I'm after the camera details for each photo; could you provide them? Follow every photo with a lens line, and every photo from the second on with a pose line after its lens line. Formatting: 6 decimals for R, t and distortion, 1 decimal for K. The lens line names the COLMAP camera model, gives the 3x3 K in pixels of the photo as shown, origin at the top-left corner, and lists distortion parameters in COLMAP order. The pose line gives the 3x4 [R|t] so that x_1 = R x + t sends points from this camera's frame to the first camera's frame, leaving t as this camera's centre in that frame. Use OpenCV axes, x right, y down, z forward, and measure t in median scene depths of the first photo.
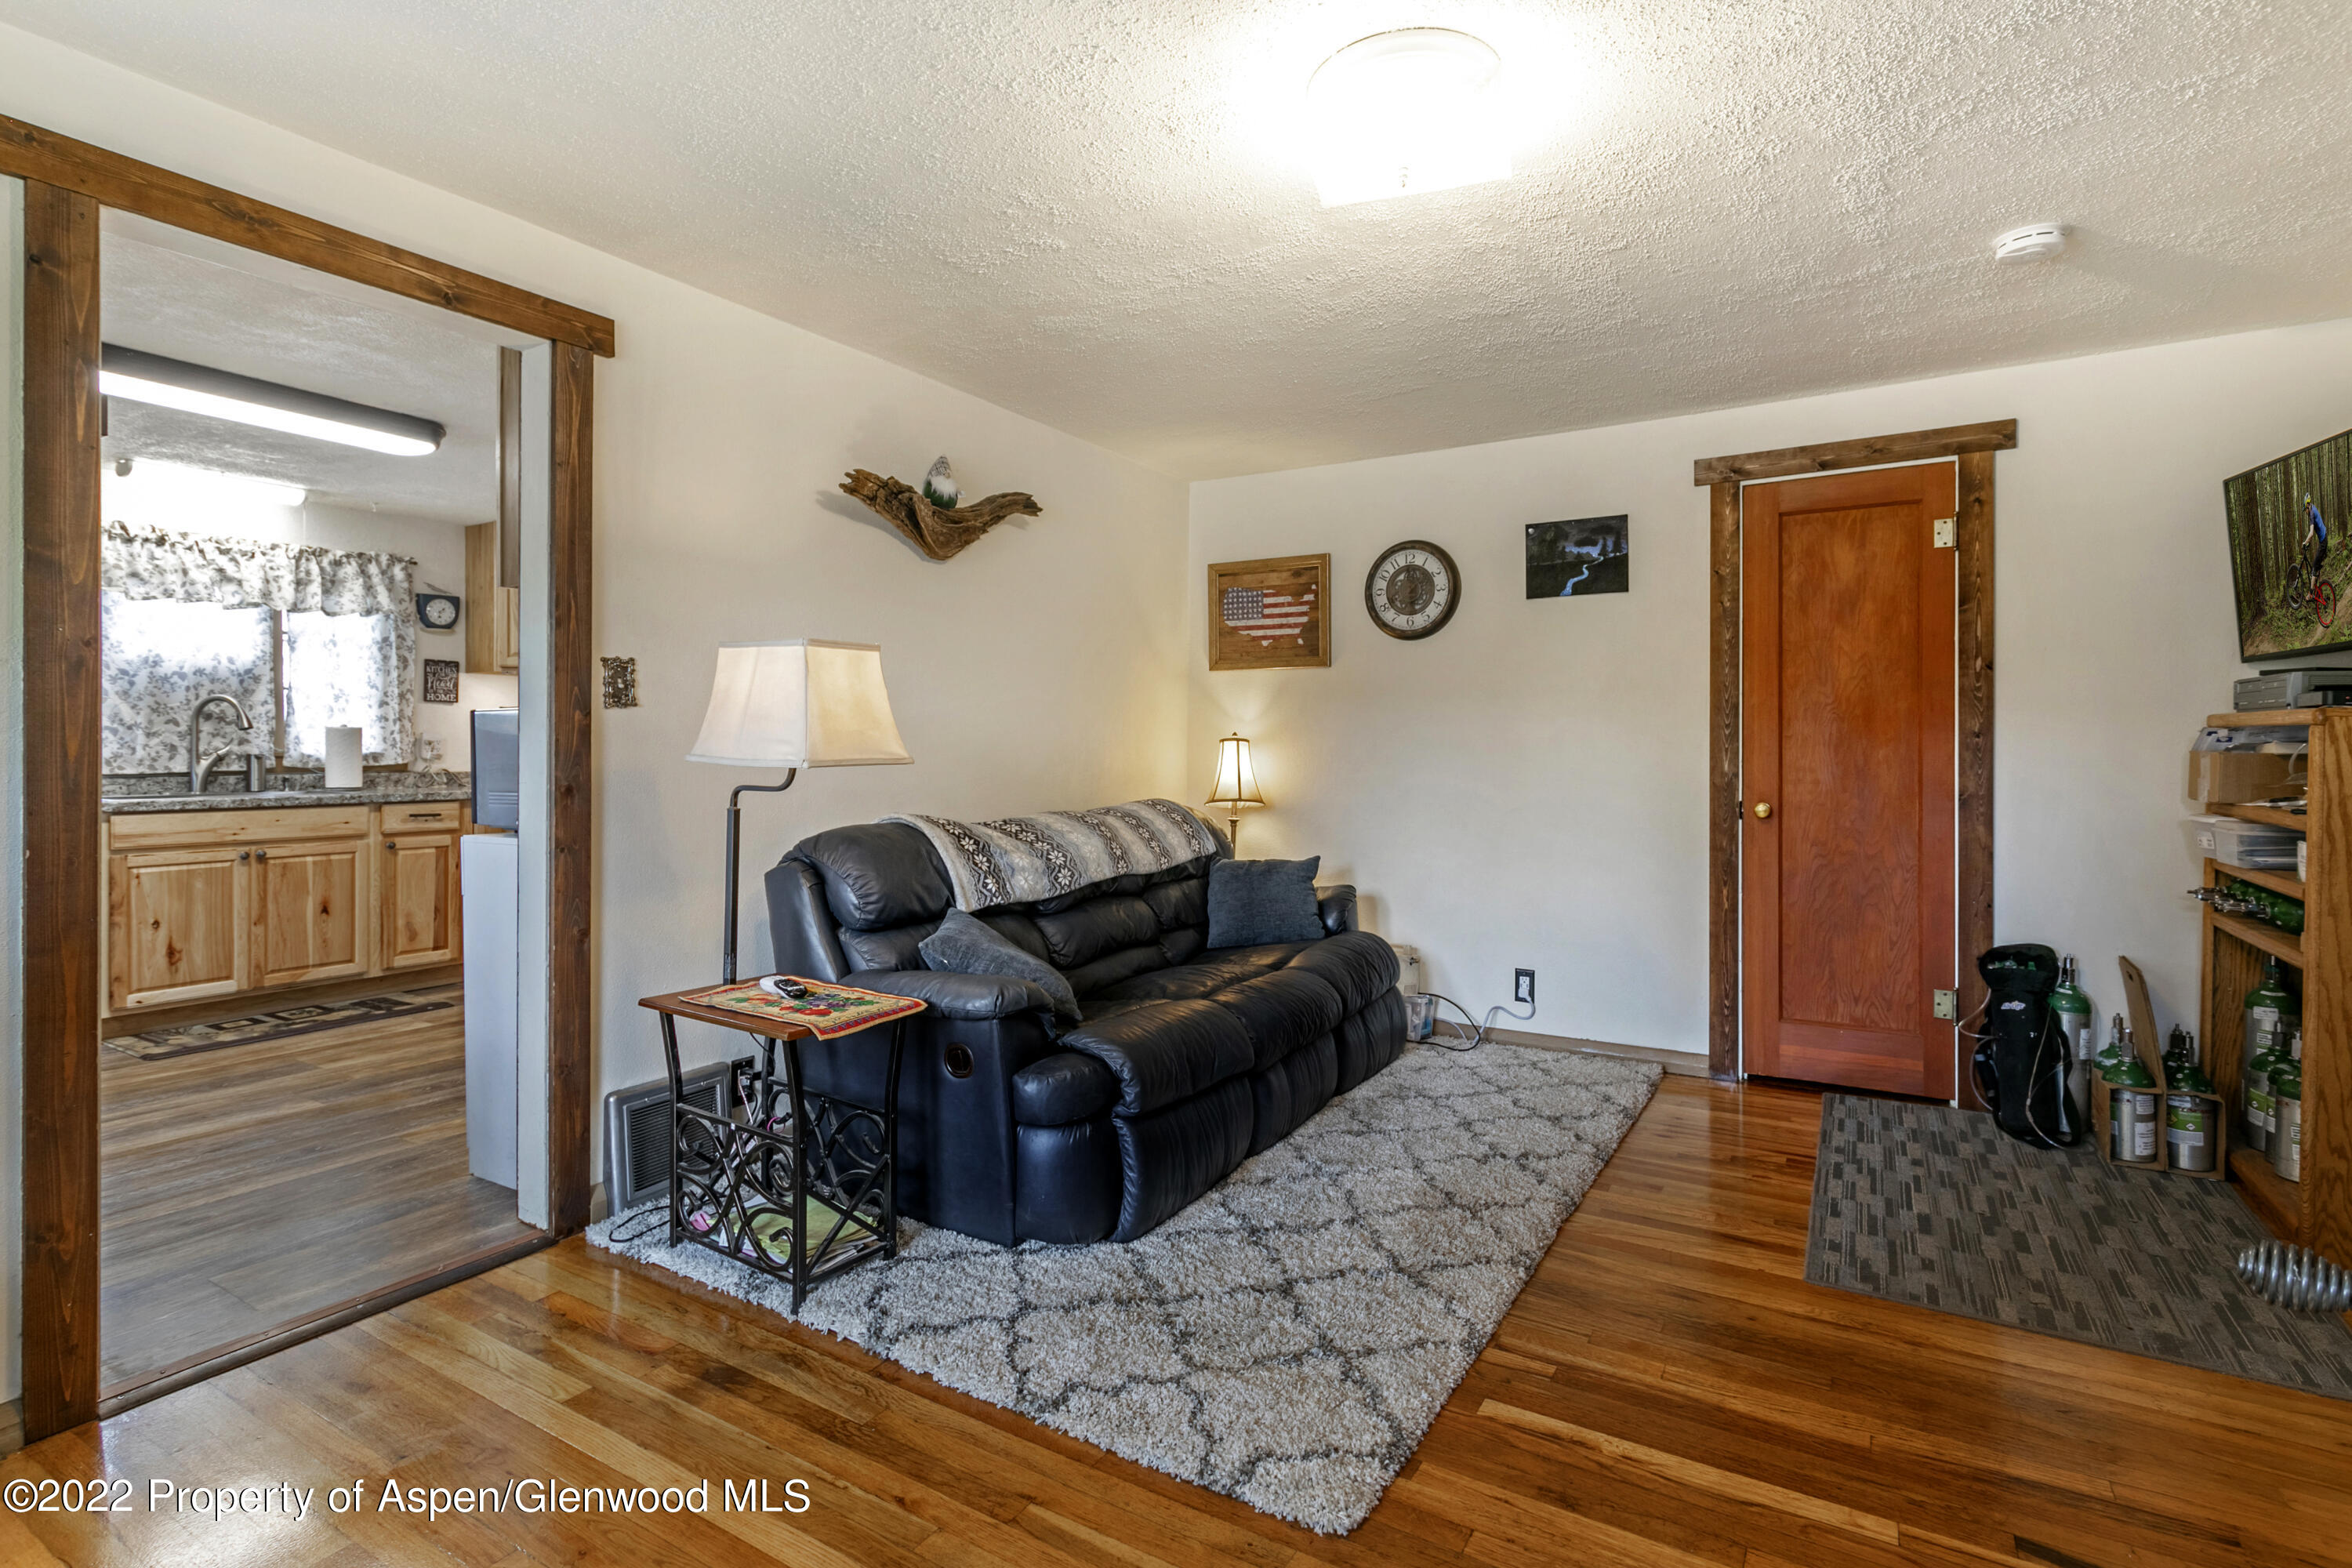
lens RADIAL K [[1138.2, 0, 1154.4], [0, 1138.2, 753.9], [0, 0, 1]] dist [0.003539, 0.000456]
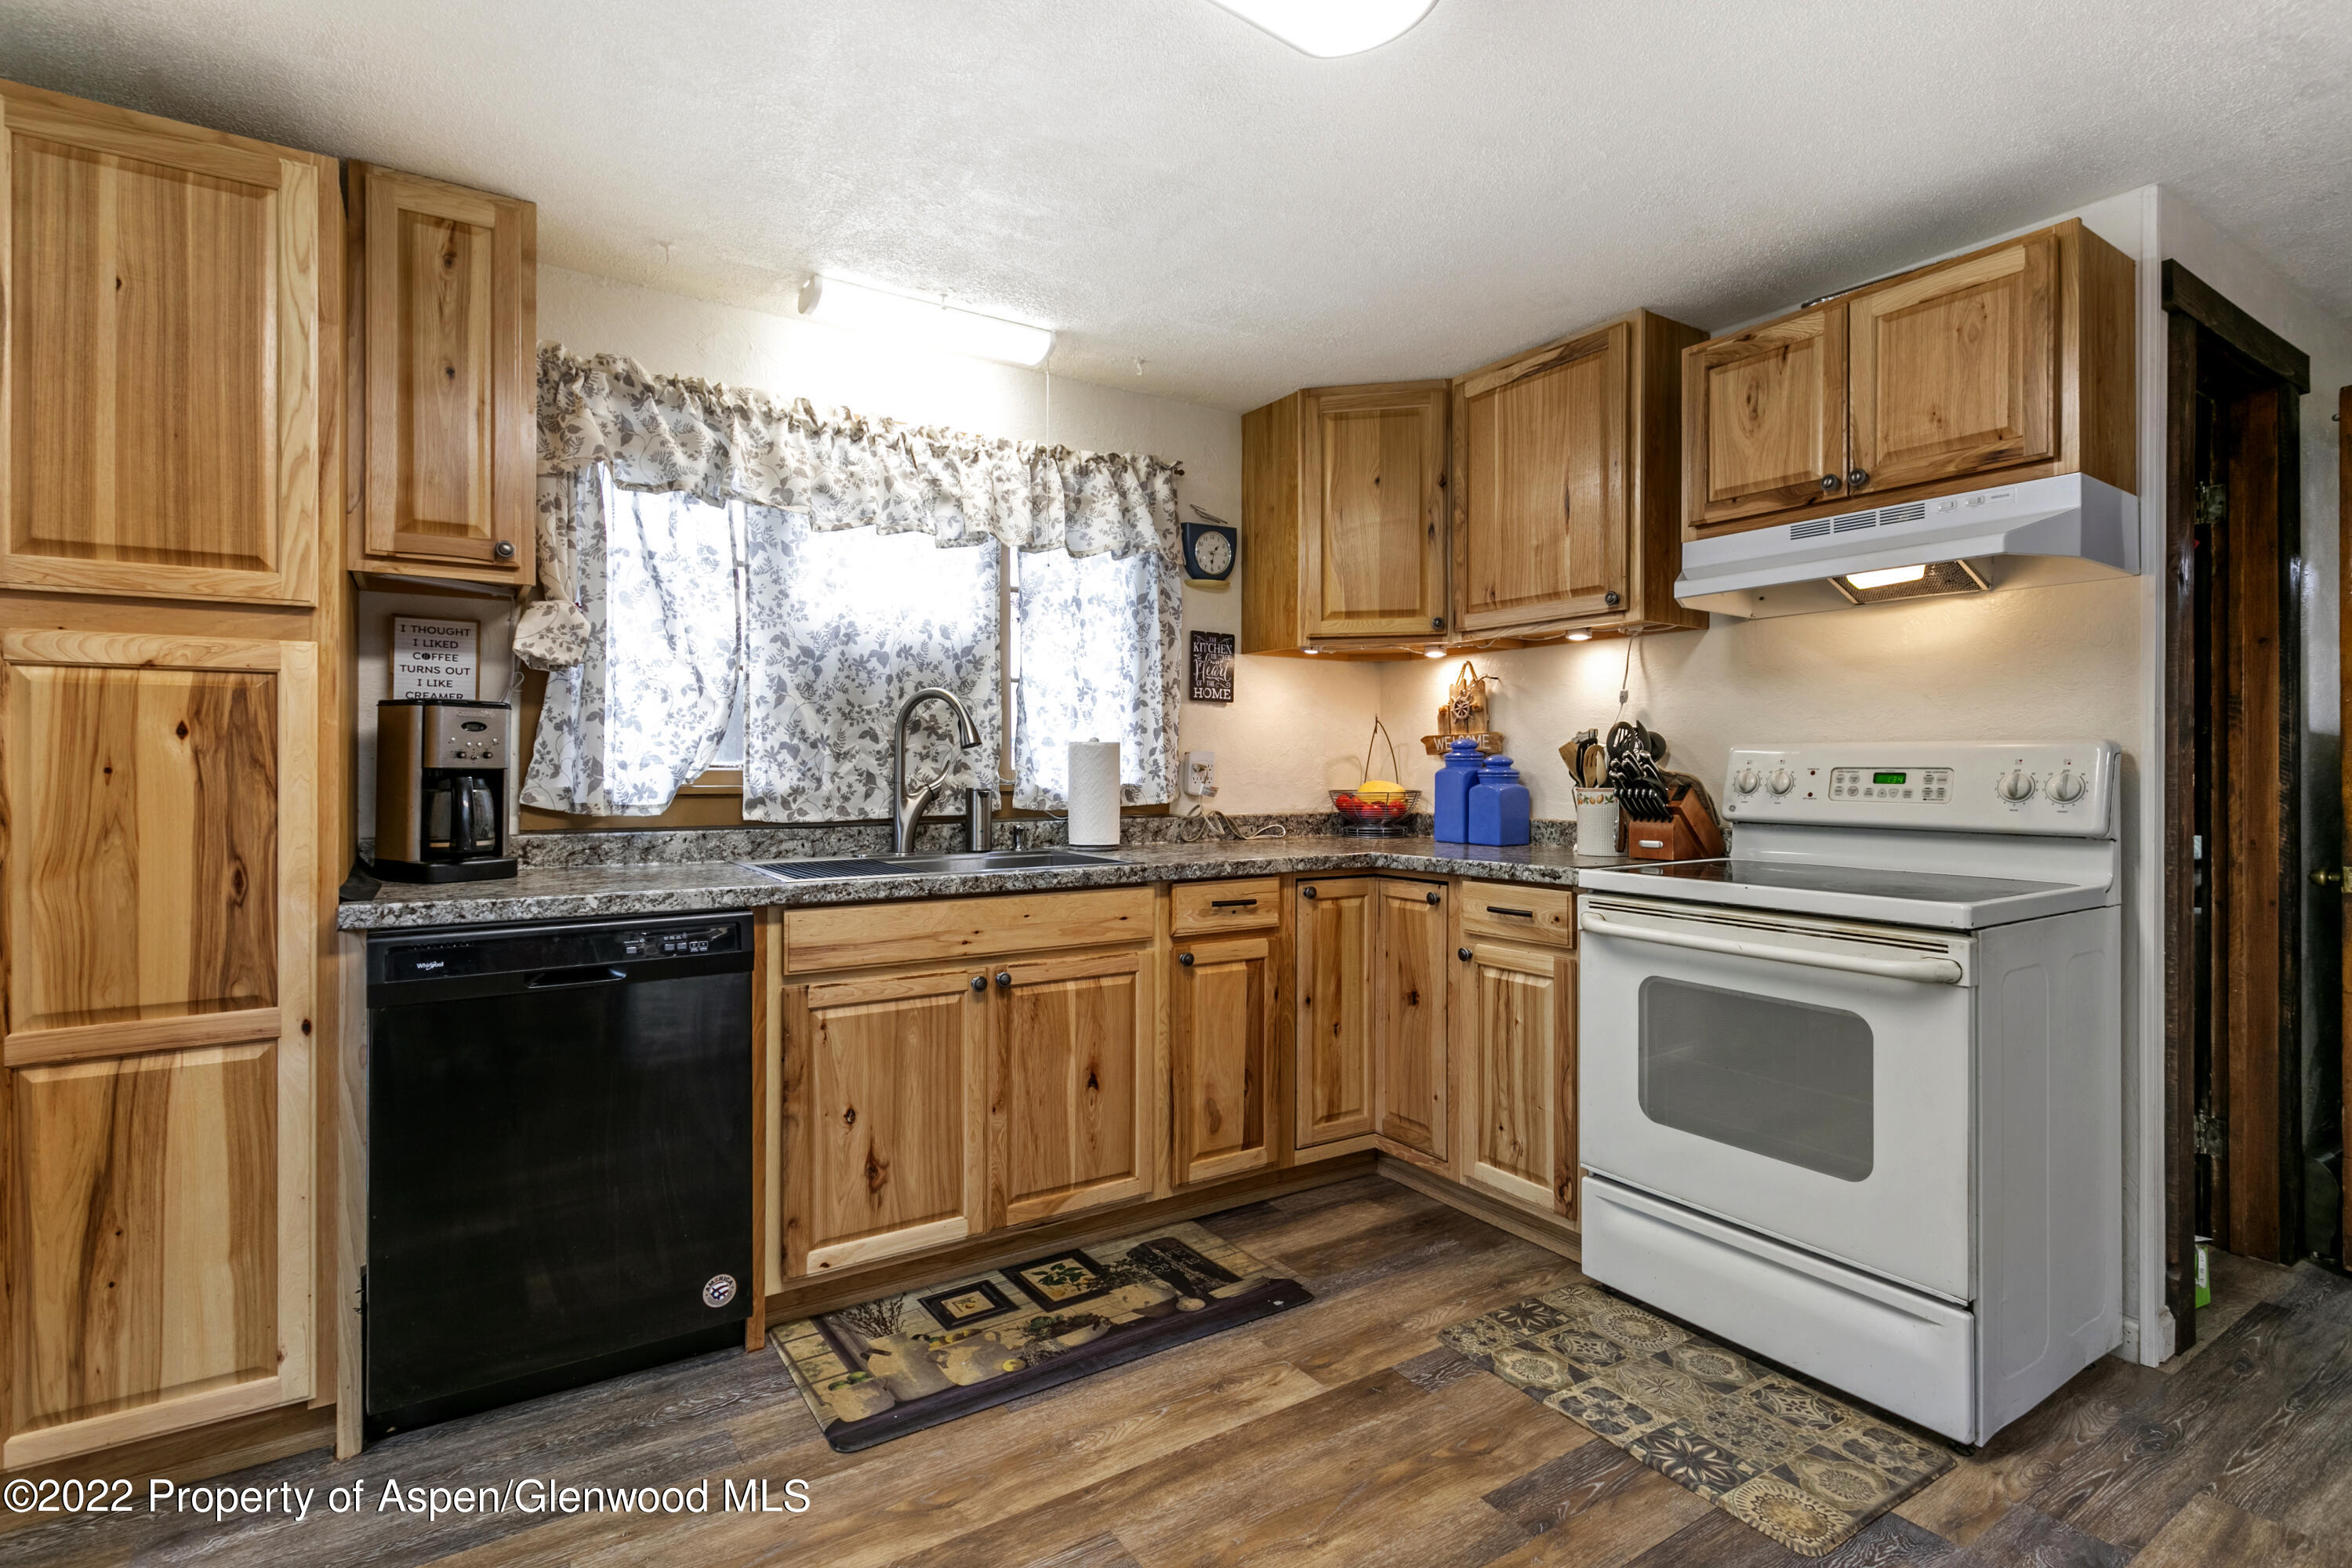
lens RADIAL K [[1126.6, 0, 1172.2], [0, 1126.6, 760.5], [0, 0, 1]] dist [-0.002767, -0.000049]
pose [[0.911181, -0.000199, -0.412006, -0.455296], [-0.004072, 0.999947, -0.009489, -0.009144], [0.411986, 0.010324, 0.911132, 0.508149]]
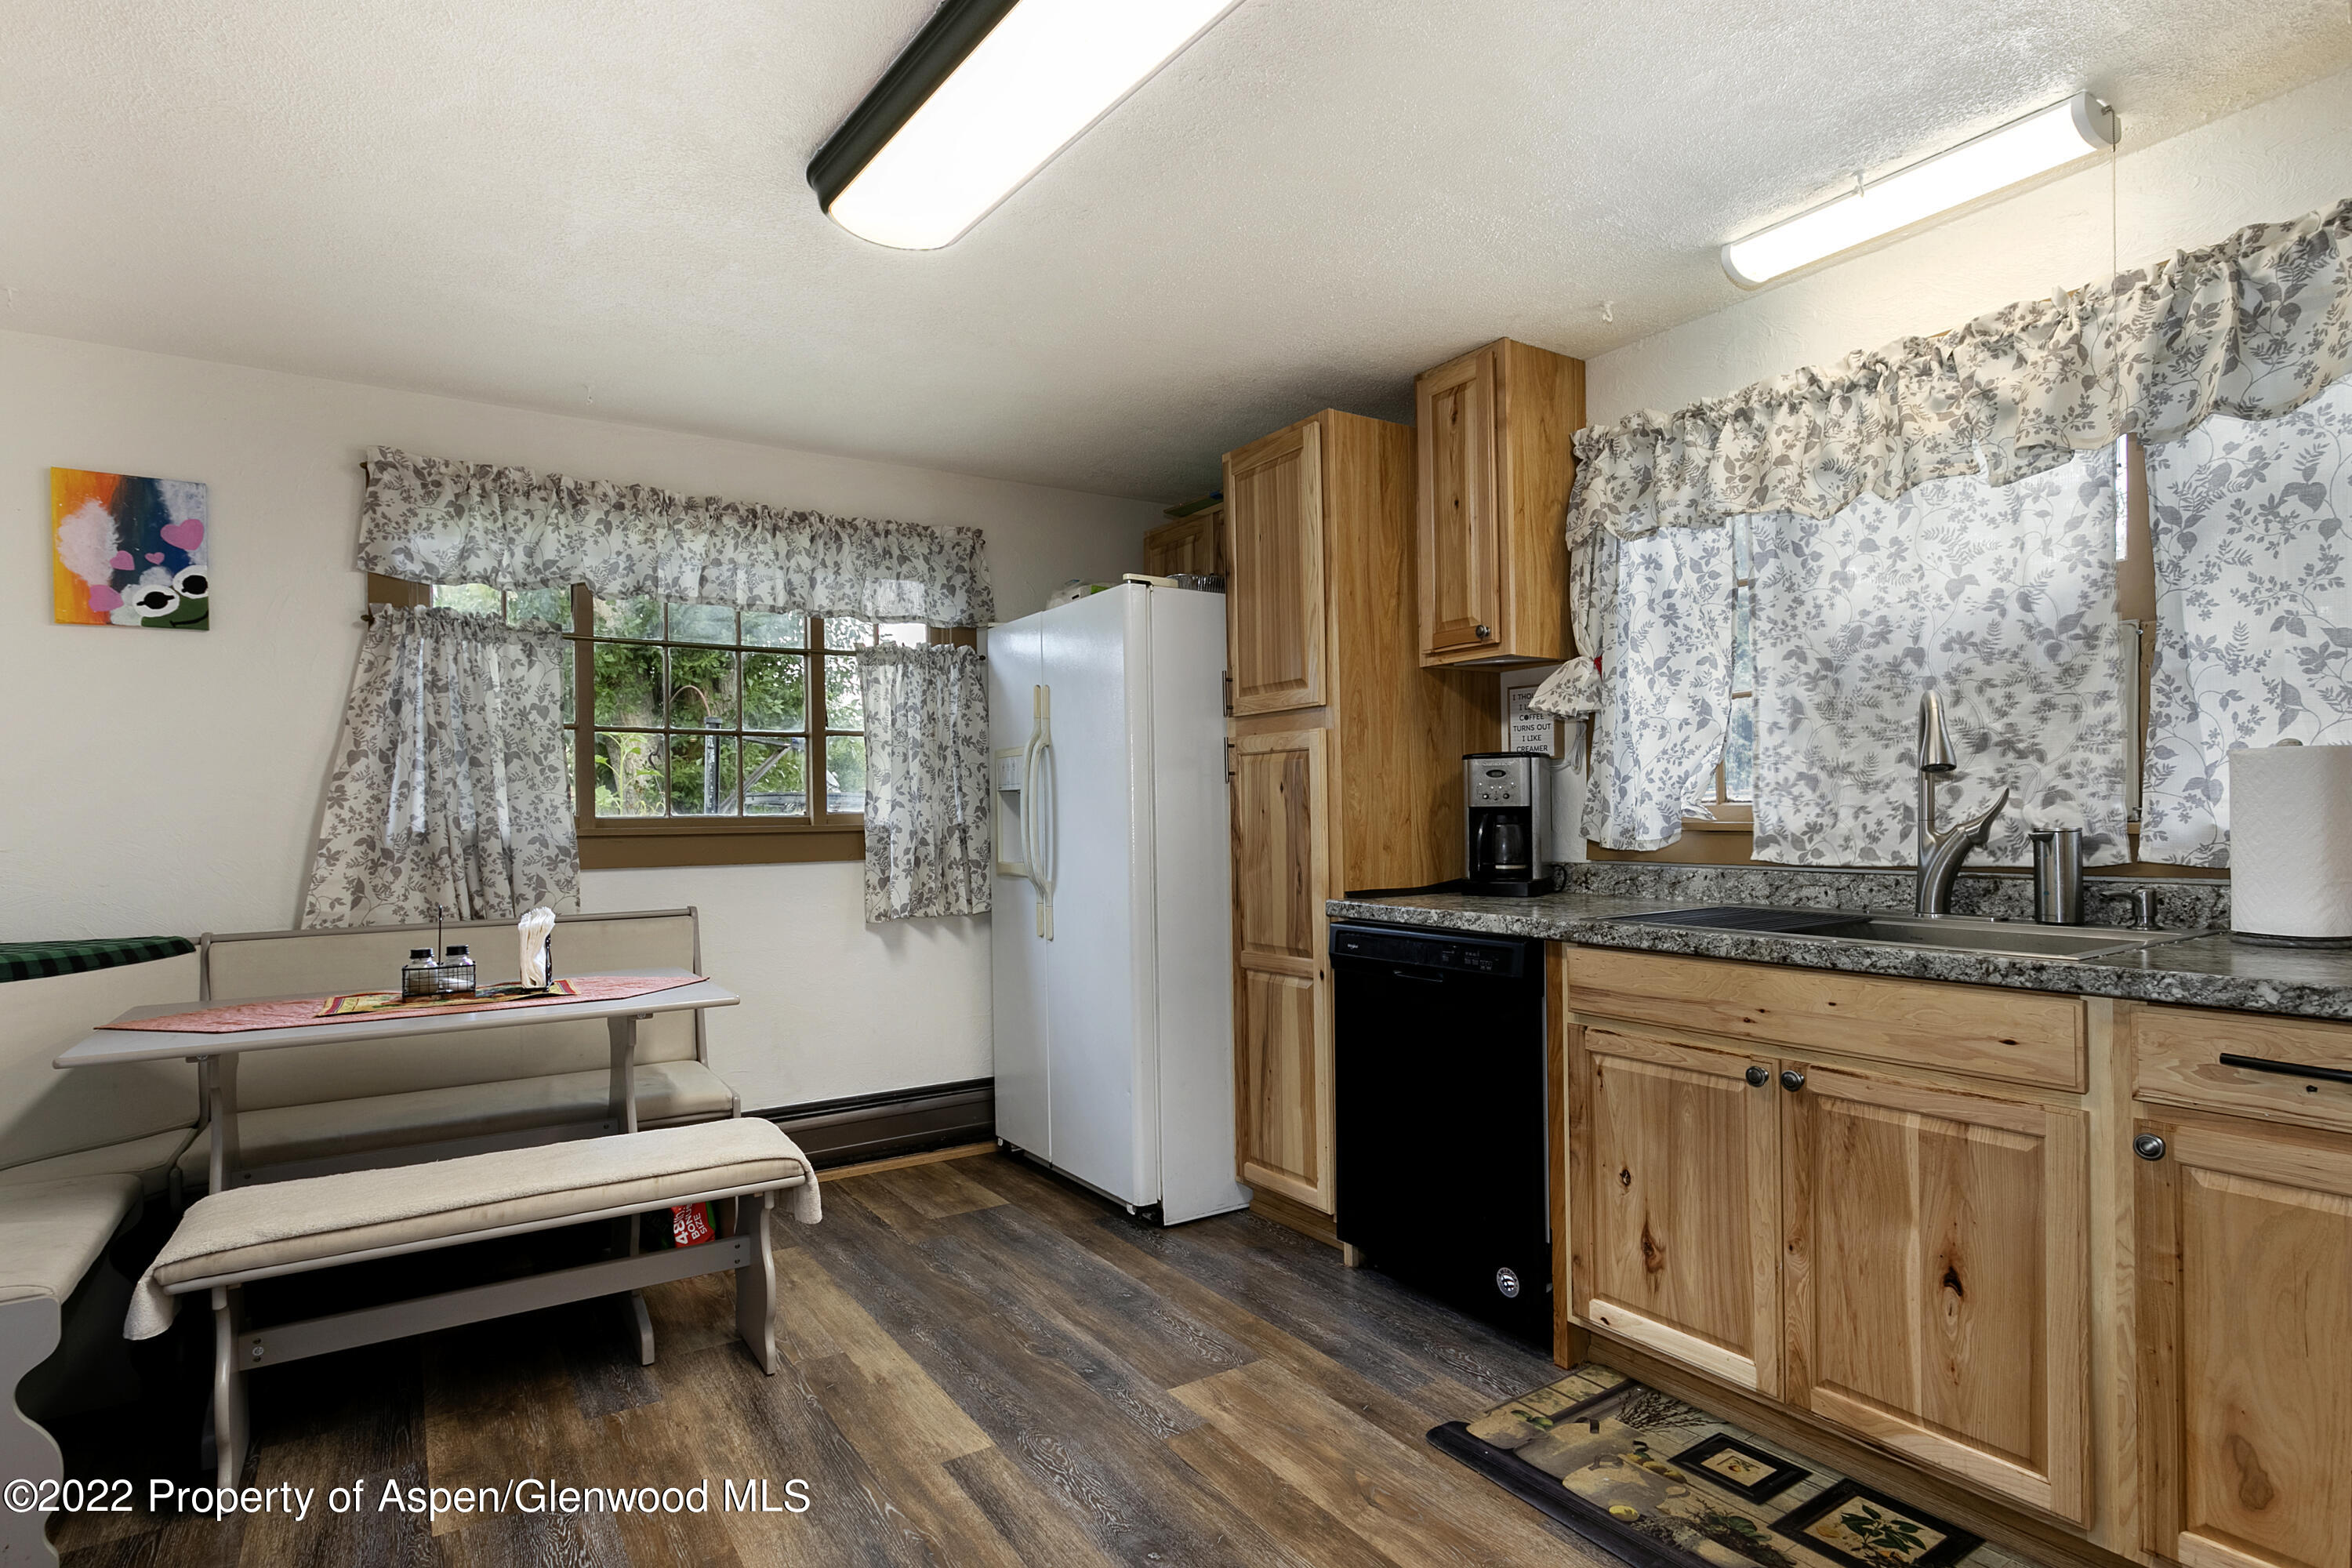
lens RADIAL K [[1202.2, 0, 1167.8], [0, 1202.2, 807.3], [0, 0, 1]] dist [0.002536, 0.000635]
pose [[-0.415866, 0.004672, -0.909414, -0.278537], [0.011922, 0.999929, -0.000315, -0.010704], [0.909348, -0.010973, -0.415892, 0.899997]]
